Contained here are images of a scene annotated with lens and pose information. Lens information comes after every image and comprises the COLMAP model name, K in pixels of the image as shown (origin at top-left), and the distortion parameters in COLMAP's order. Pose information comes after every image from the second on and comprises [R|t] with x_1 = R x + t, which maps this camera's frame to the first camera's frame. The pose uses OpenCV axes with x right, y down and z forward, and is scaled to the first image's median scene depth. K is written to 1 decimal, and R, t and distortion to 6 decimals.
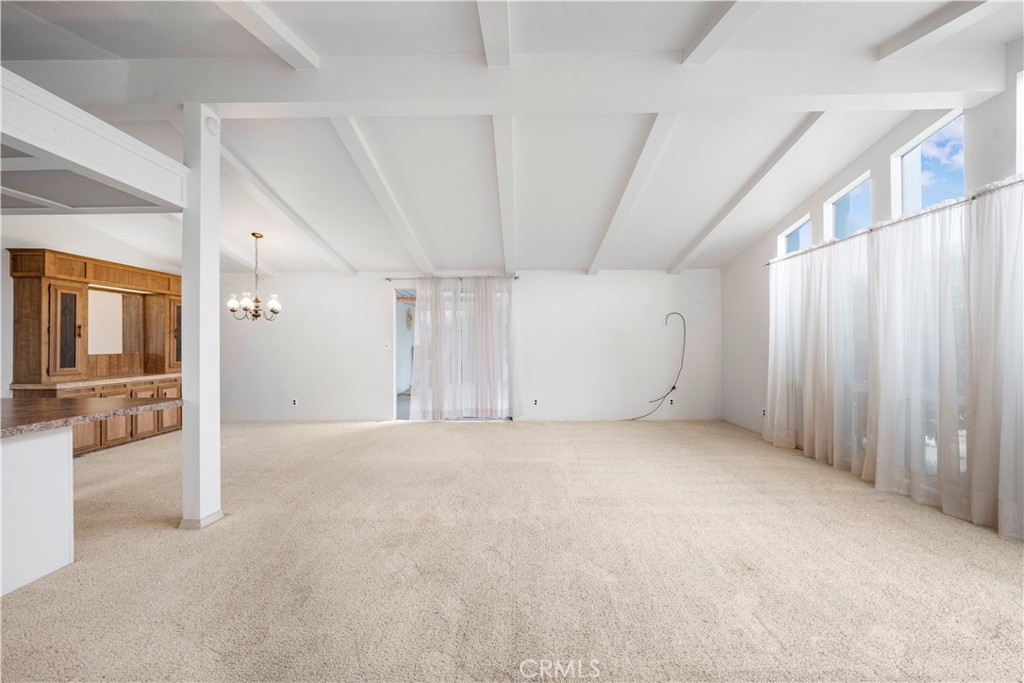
lens RADIAL K [[405.2, 0, 511.2], [0, 405.2, 344.5], [0, 0, 1]] dist [-0.000901, 0.000058]
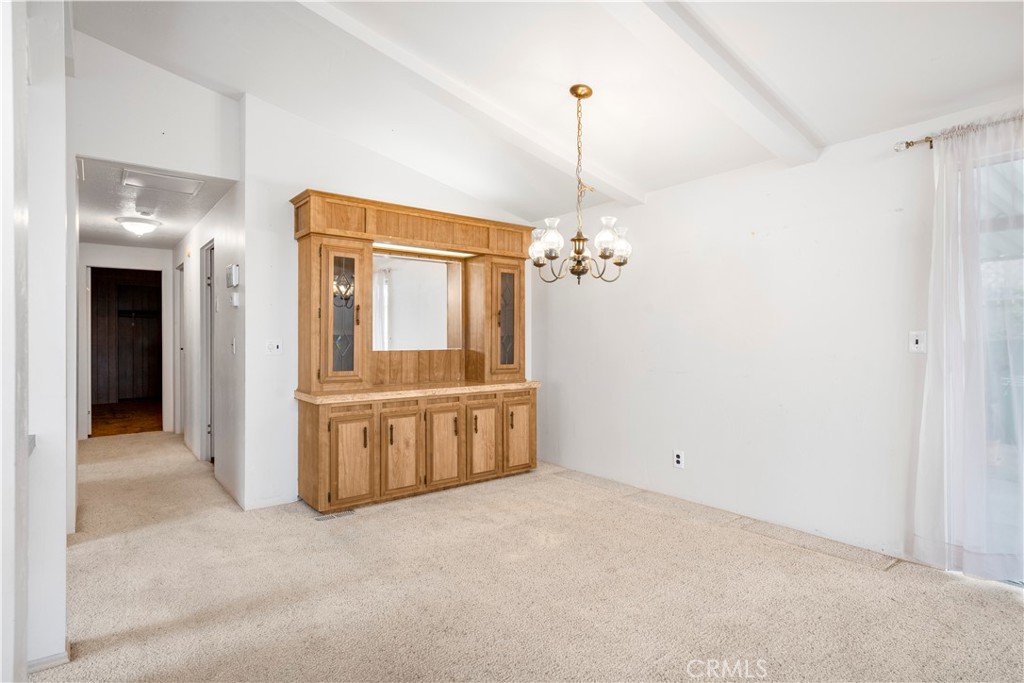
lens RADIAL K [[548.3, 0, 510.0], [0, 548.3, 341.9], [0, 0, 1]] dist [0.039066, 0.000382]
pose [[0.630817, 0.002508, -0.775927, -0.204684], [-0.000787, 0.999996, 0.002592, 0.006798], [0.775931, -0.001024, 0.630817, 0.566769]]
